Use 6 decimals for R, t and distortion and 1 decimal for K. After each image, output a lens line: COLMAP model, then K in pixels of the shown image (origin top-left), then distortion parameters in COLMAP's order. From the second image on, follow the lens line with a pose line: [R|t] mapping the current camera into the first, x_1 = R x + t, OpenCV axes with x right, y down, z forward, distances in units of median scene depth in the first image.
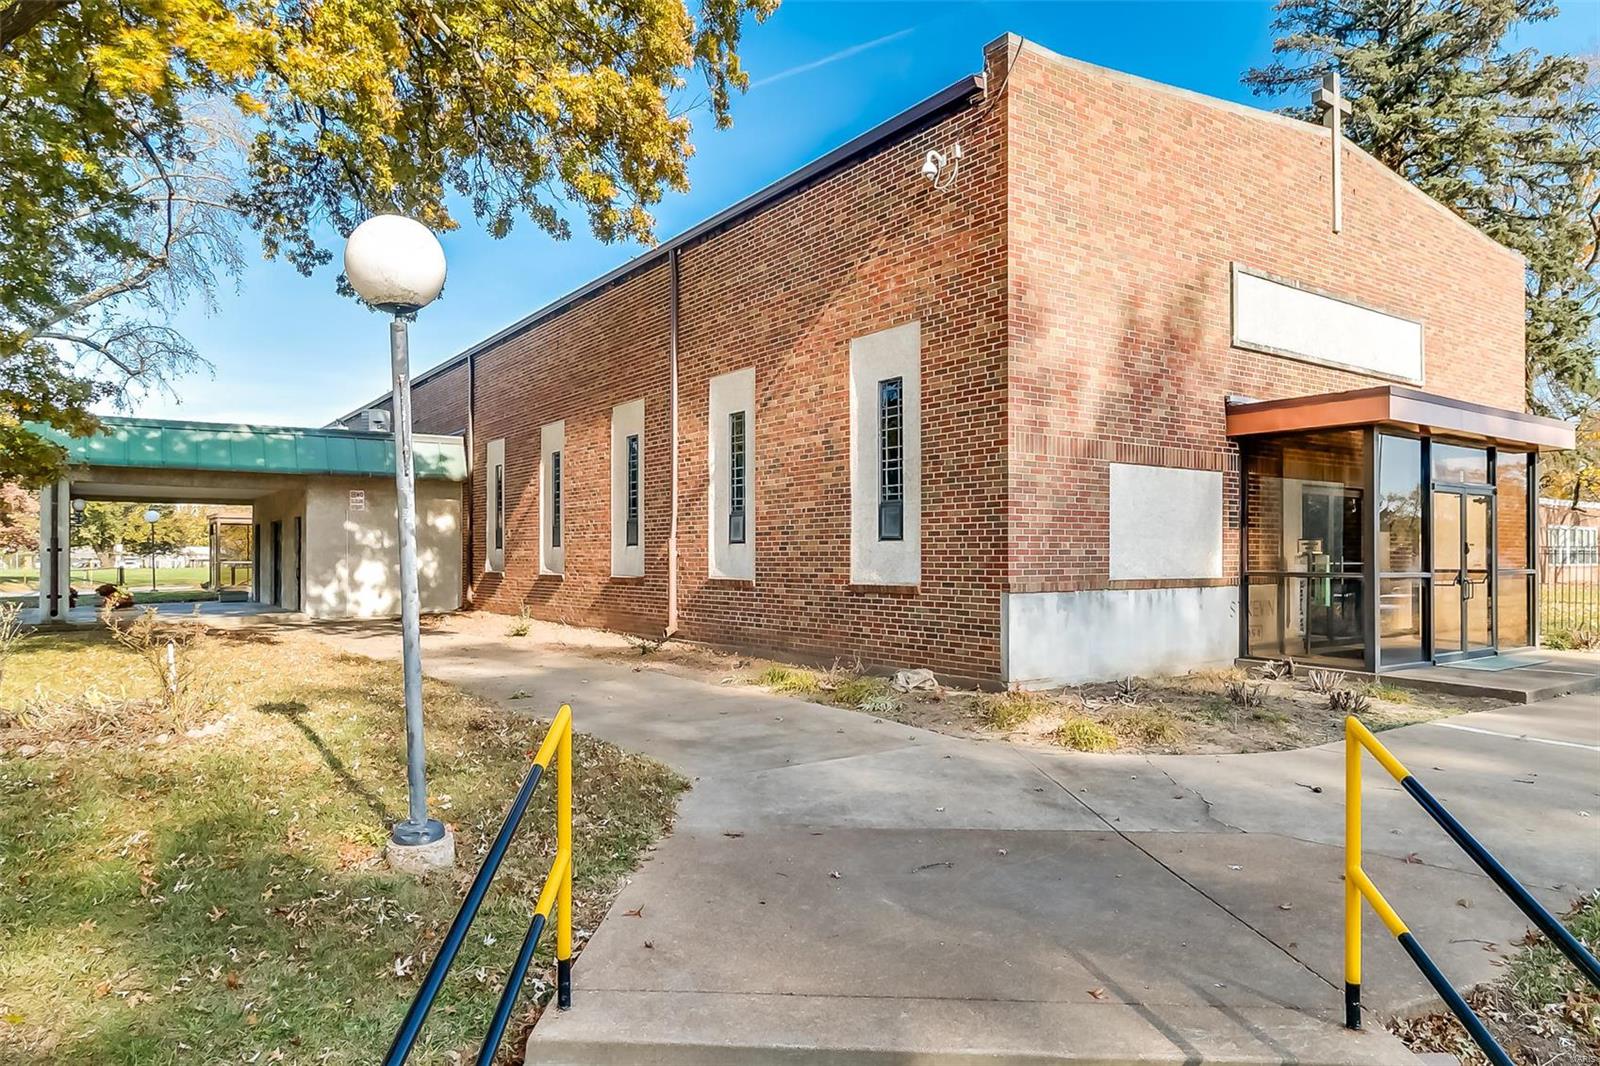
lens RADIAL K [[1013.0, 0, 800.0], [0, 1013.0, 533.0], [0, 0, 1]] dist [0.021553, -0.002024]
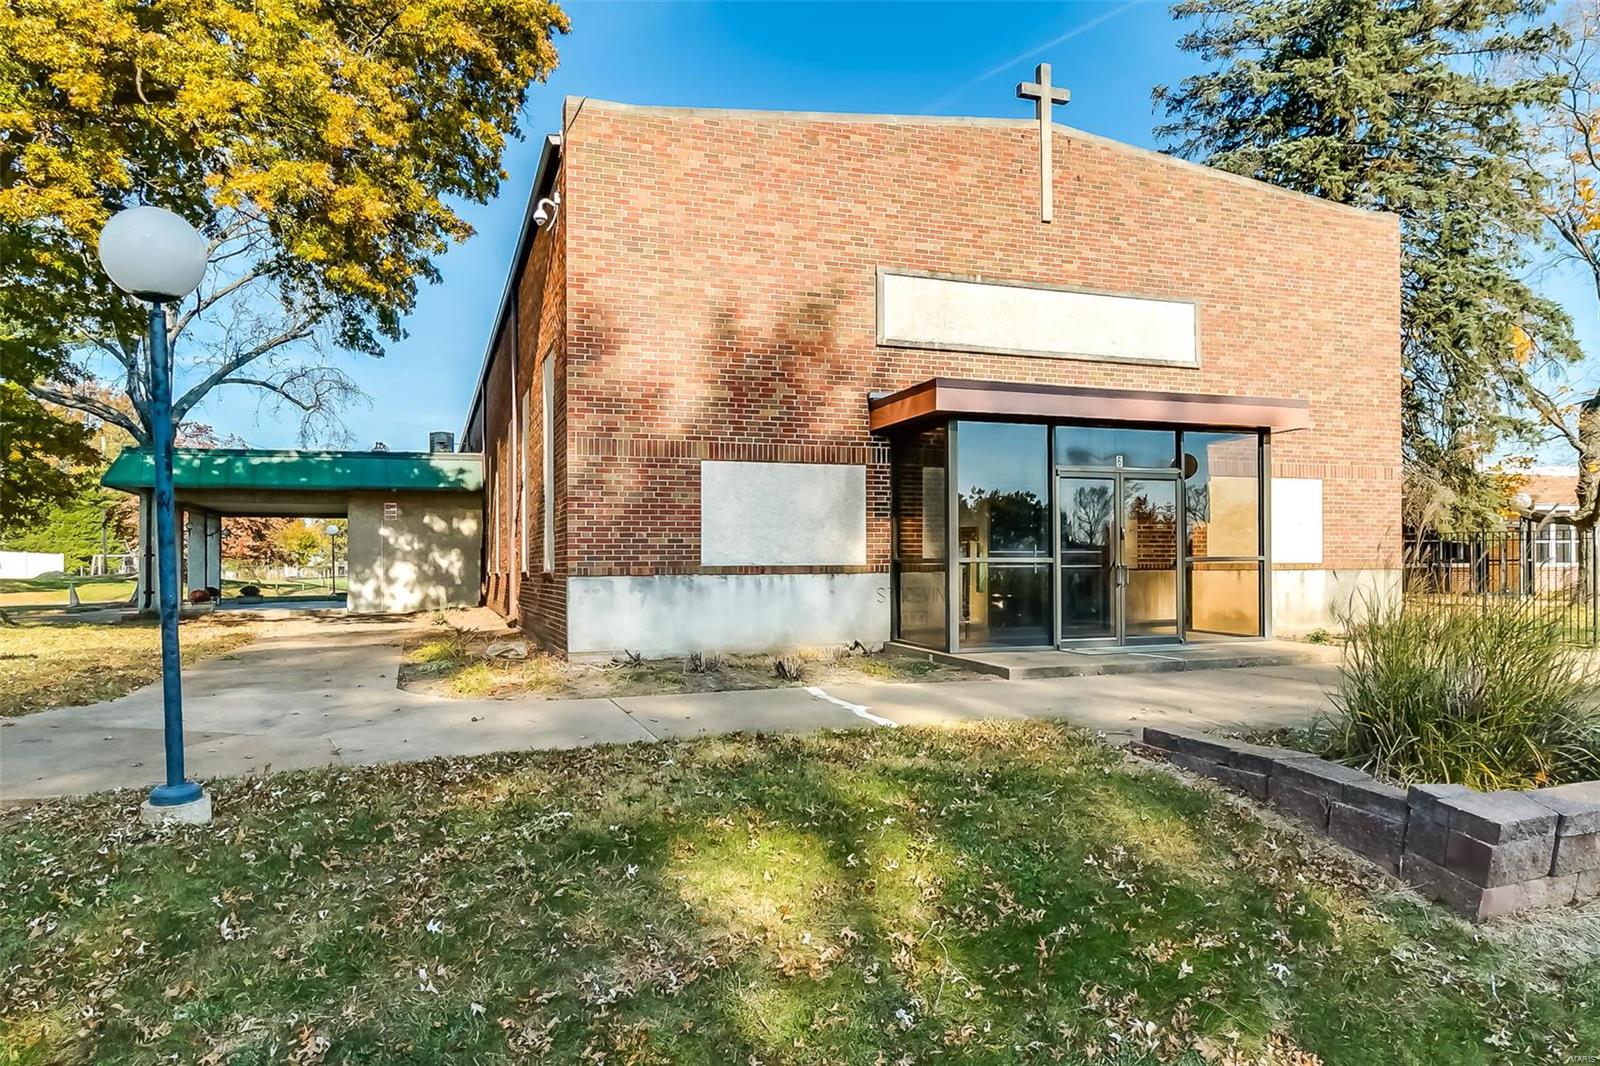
lens RADIAL K [[1057.4, 0, 799.5], [0, 1057.4, 543.5], [0, 0, 1]] dist [0.005209, -0.003211]
pose [[0.960771, -0.011986, -0.277083, 0.666777], [0.013041, 0.999913, 0.001964, 0.019102], [0.277036, -0.005500, 0.960844, -0.079786]]
